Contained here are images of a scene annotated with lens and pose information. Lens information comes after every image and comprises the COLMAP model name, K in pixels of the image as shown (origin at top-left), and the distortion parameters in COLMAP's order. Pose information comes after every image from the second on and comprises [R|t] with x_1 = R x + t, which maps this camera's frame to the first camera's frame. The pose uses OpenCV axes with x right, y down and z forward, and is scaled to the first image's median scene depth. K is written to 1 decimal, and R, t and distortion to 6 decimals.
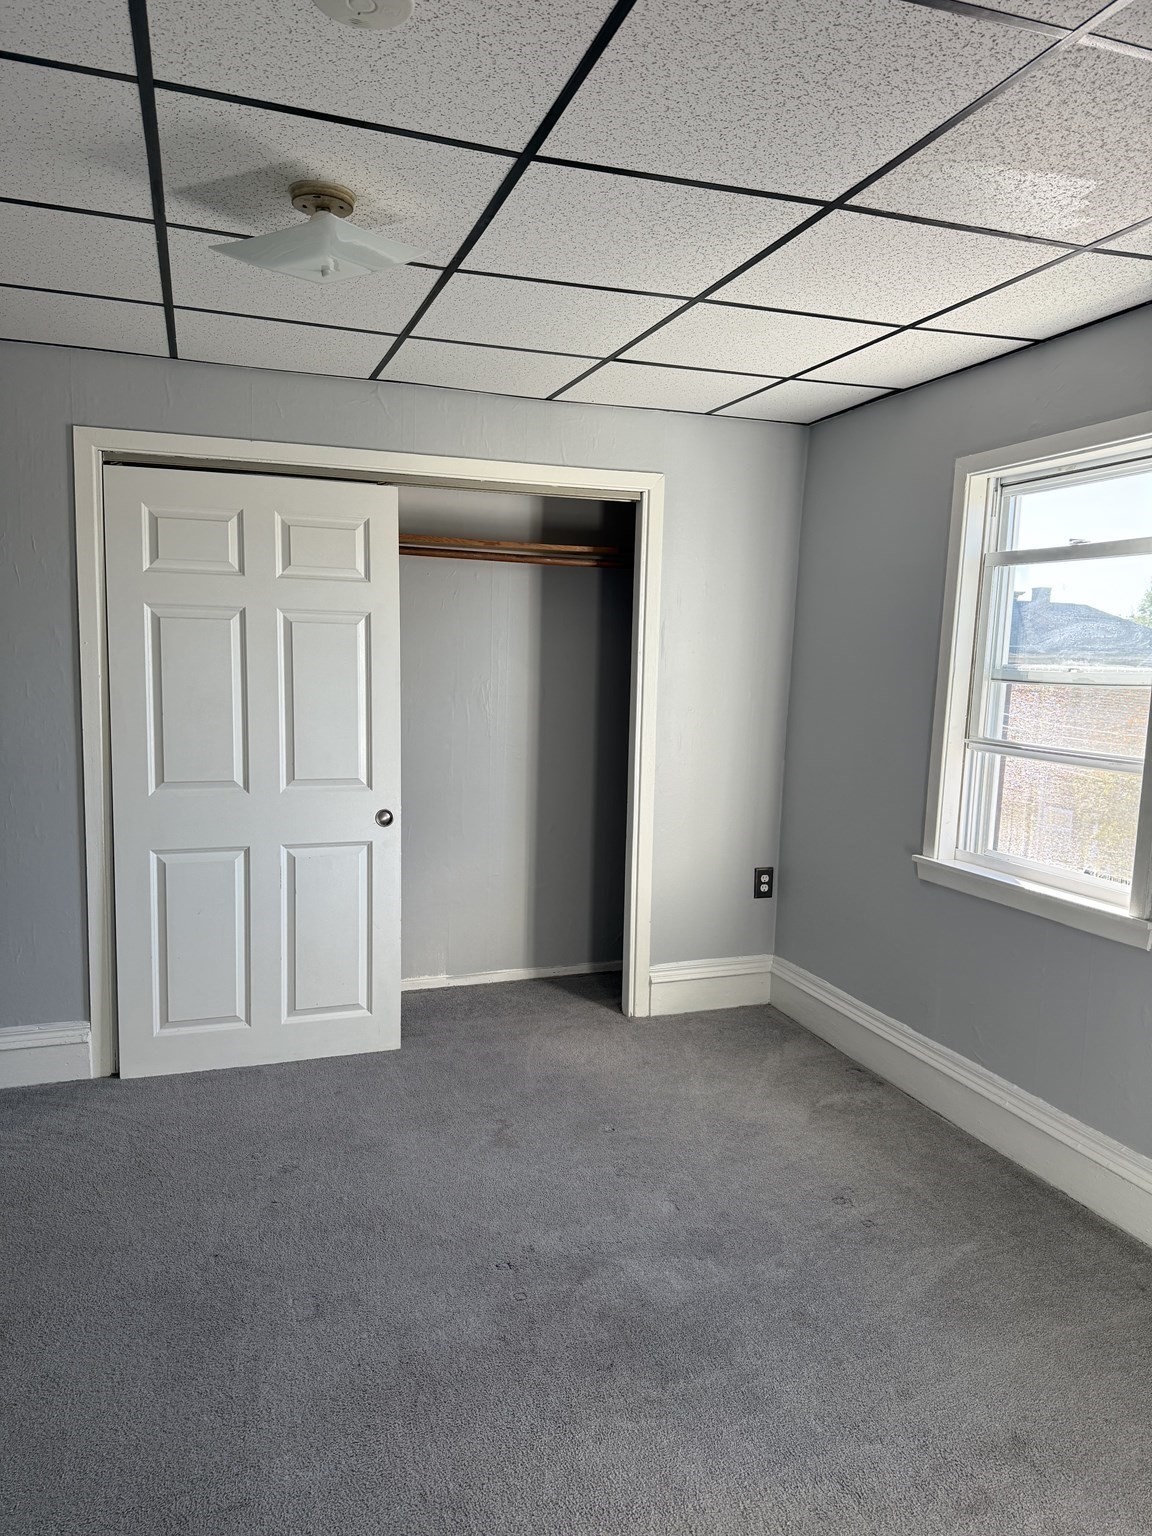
lens RADIAL K [[1066.9, 0, 575.4], [0, 1066.9, 770.3], [0, 0, 1]] dist [-0.001354, -0.012909]
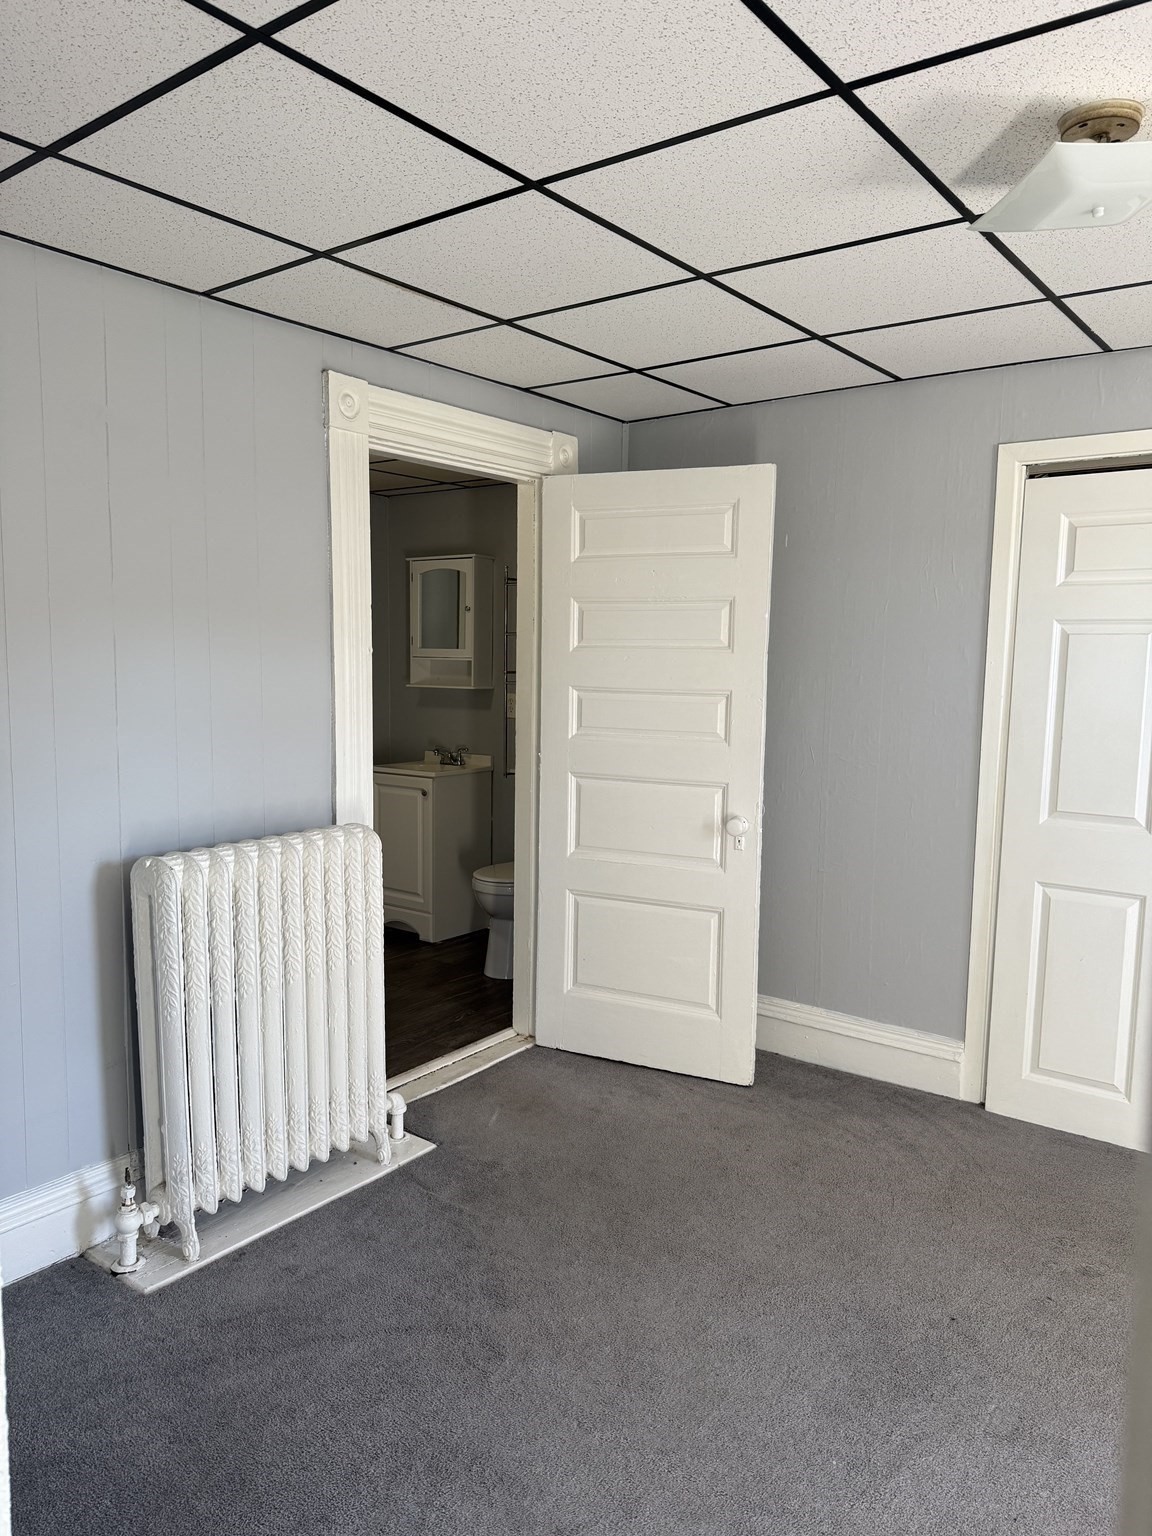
lens RADIAL K [[1066.9, 0, 574.6], [0, 1066.9, 772.8], [0, 0, 1]] dist [-0.001354, -0.012909]
pose [[0.544481, 0.076278, -0.835298, 0.165240], [-0.096061, 0.994975, 0.028243, -0.008385], [0.833254, 0.064862, 0.549072, 0.140728]]
